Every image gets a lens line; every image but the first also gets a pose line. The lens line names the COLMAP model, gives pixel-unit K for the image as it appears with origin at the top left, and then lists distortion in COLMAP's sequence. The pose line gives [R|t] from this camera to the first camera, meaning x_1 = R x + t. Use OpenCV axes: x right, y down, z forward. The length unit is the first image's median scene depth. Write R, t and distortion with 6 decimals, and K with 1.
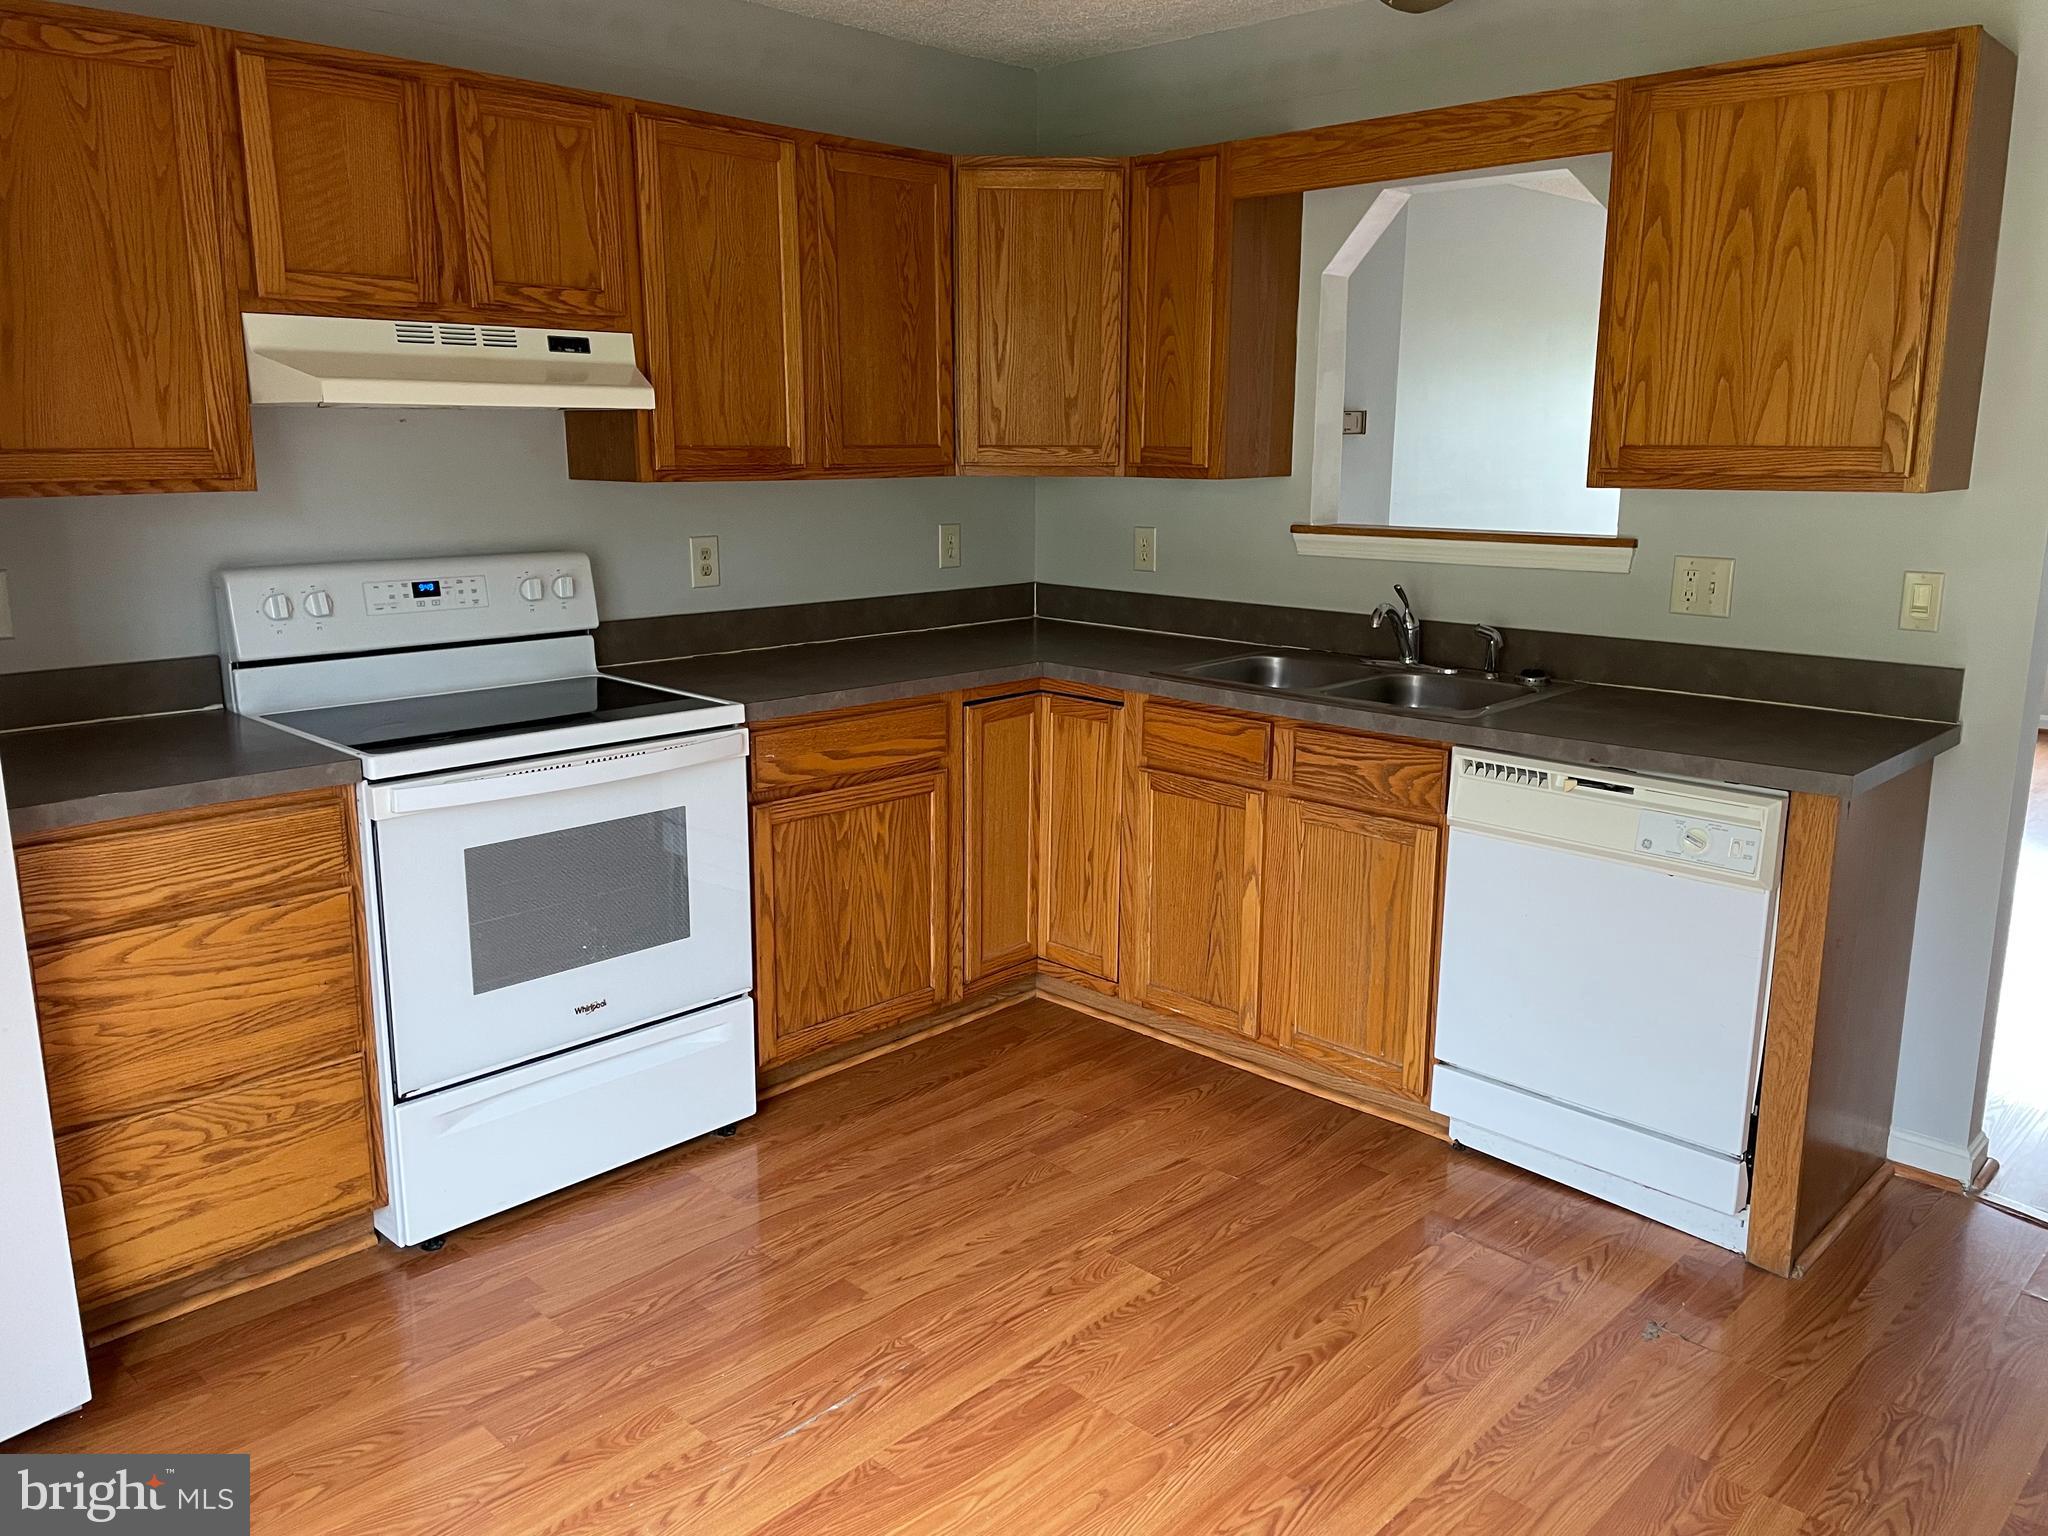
lens RADIAL K [[1547.0, 0, 1035.9], [0, 1547.0, 759.8], [0, 0, 1]] dist [0.075317, -0.083560]
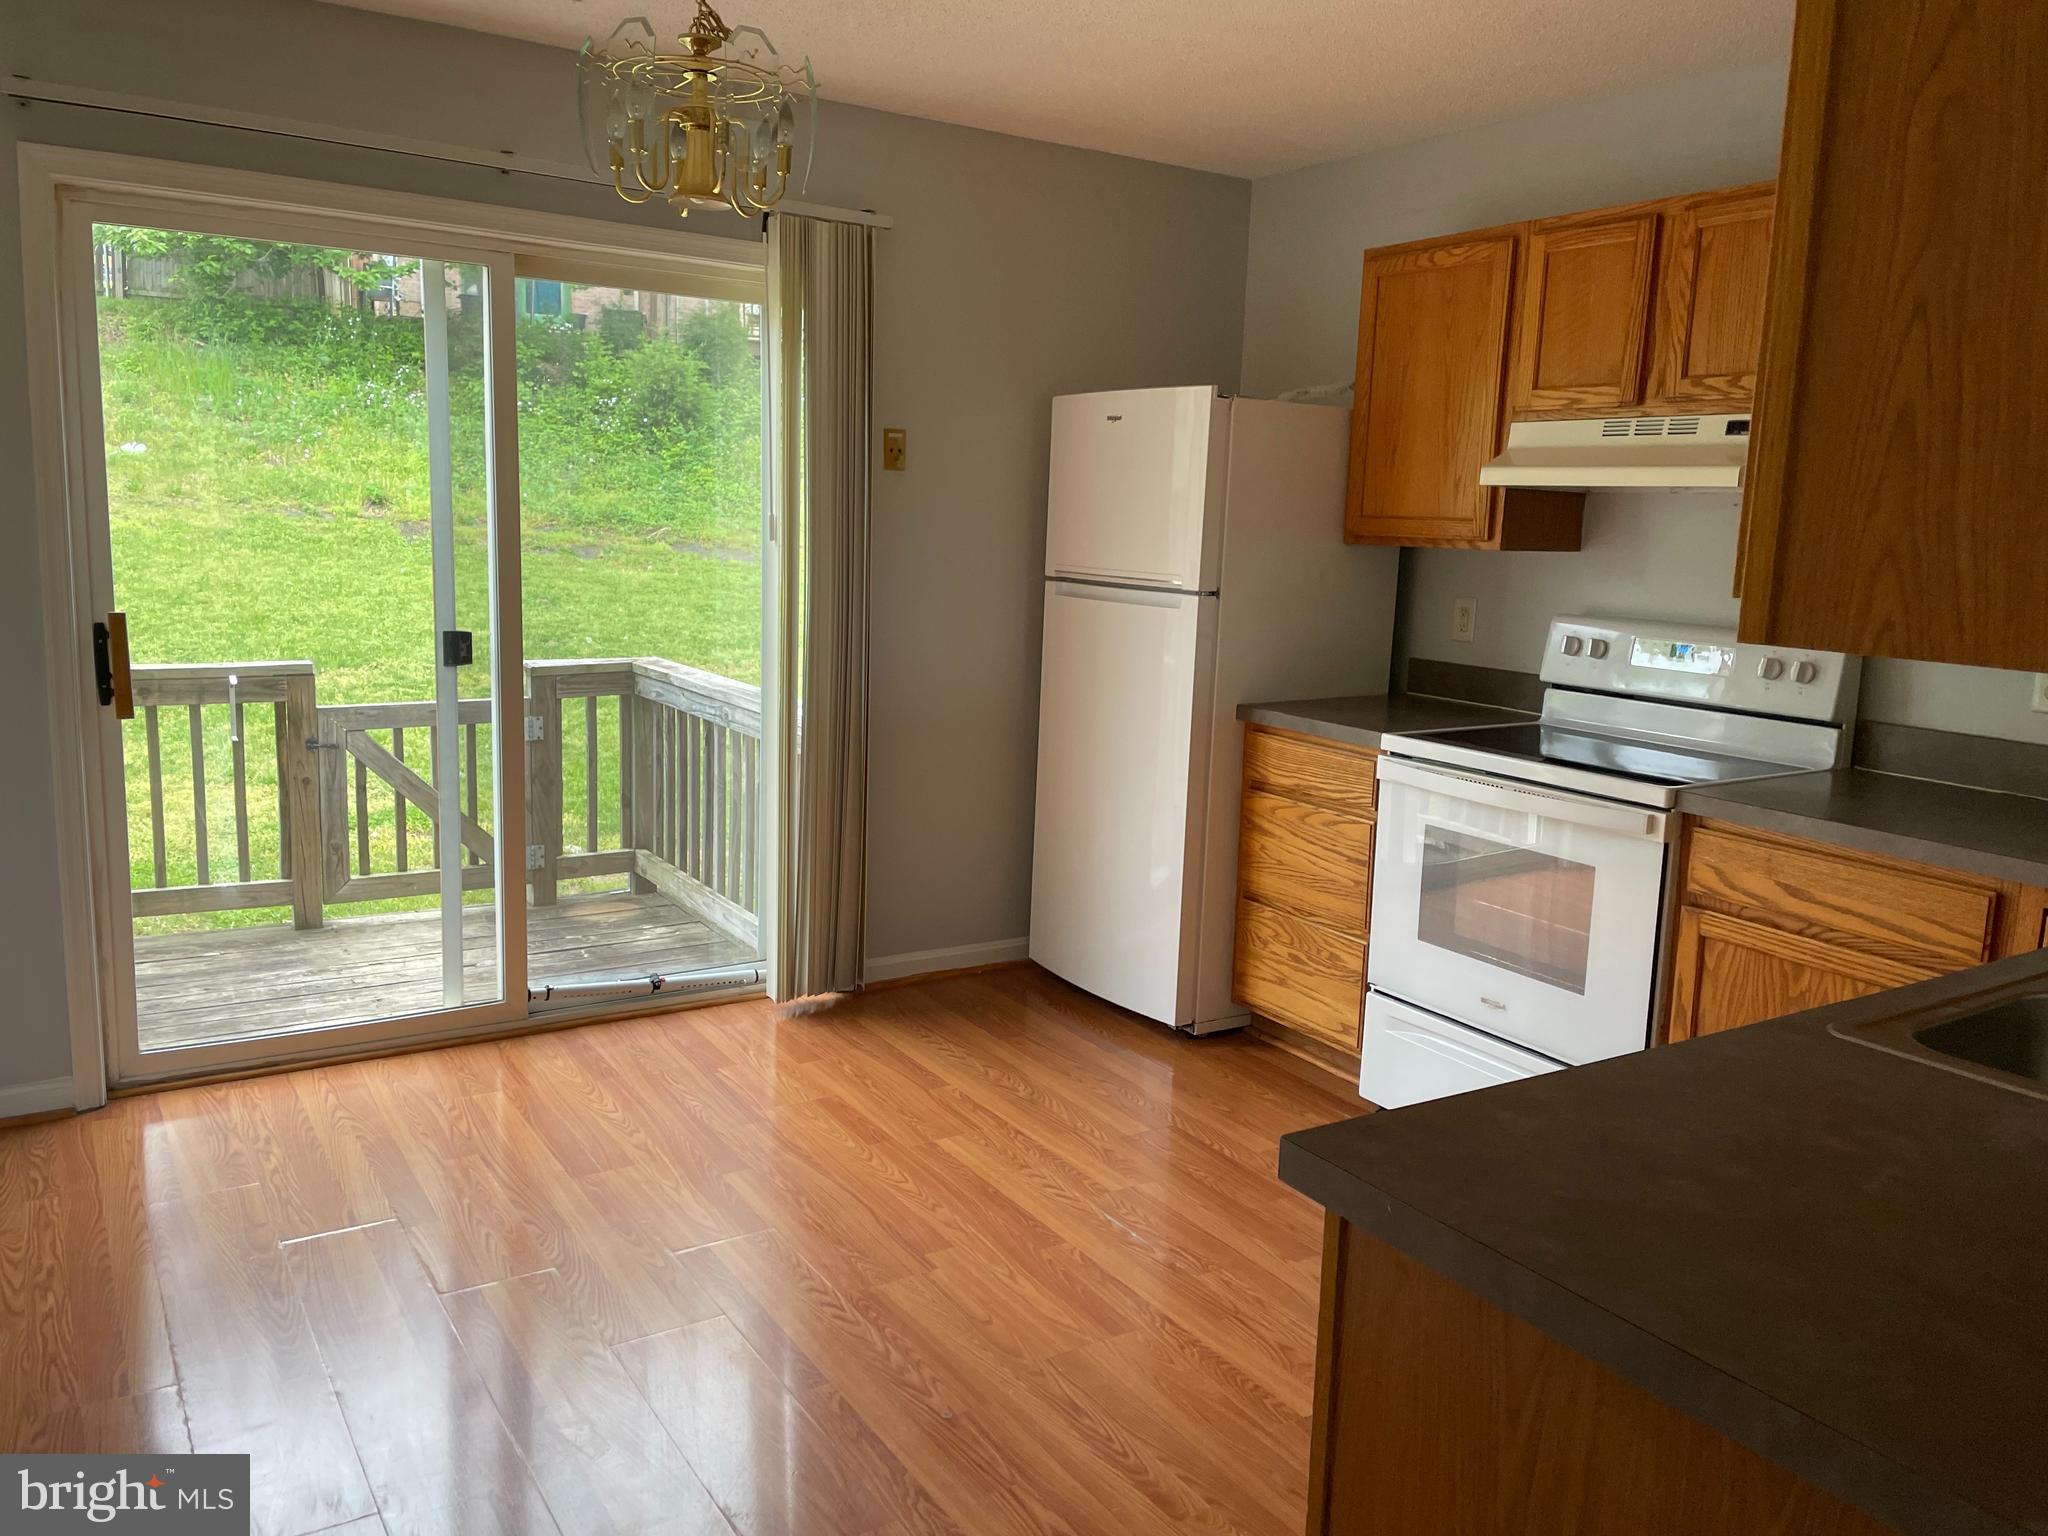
lens RADIAL K [[1547.0, 0, 1035.9], [0, 1547.0, 759.8], [0, 0, 1]] dist [0.075317, -0.083560]
pose [[-0.224776, 0.150958, -0.962646, 0.941966], [-0.236512, 0.949931, 0.204190, -0.180618], [0.945271, 0.273574, -0.177818, 0.913953]]
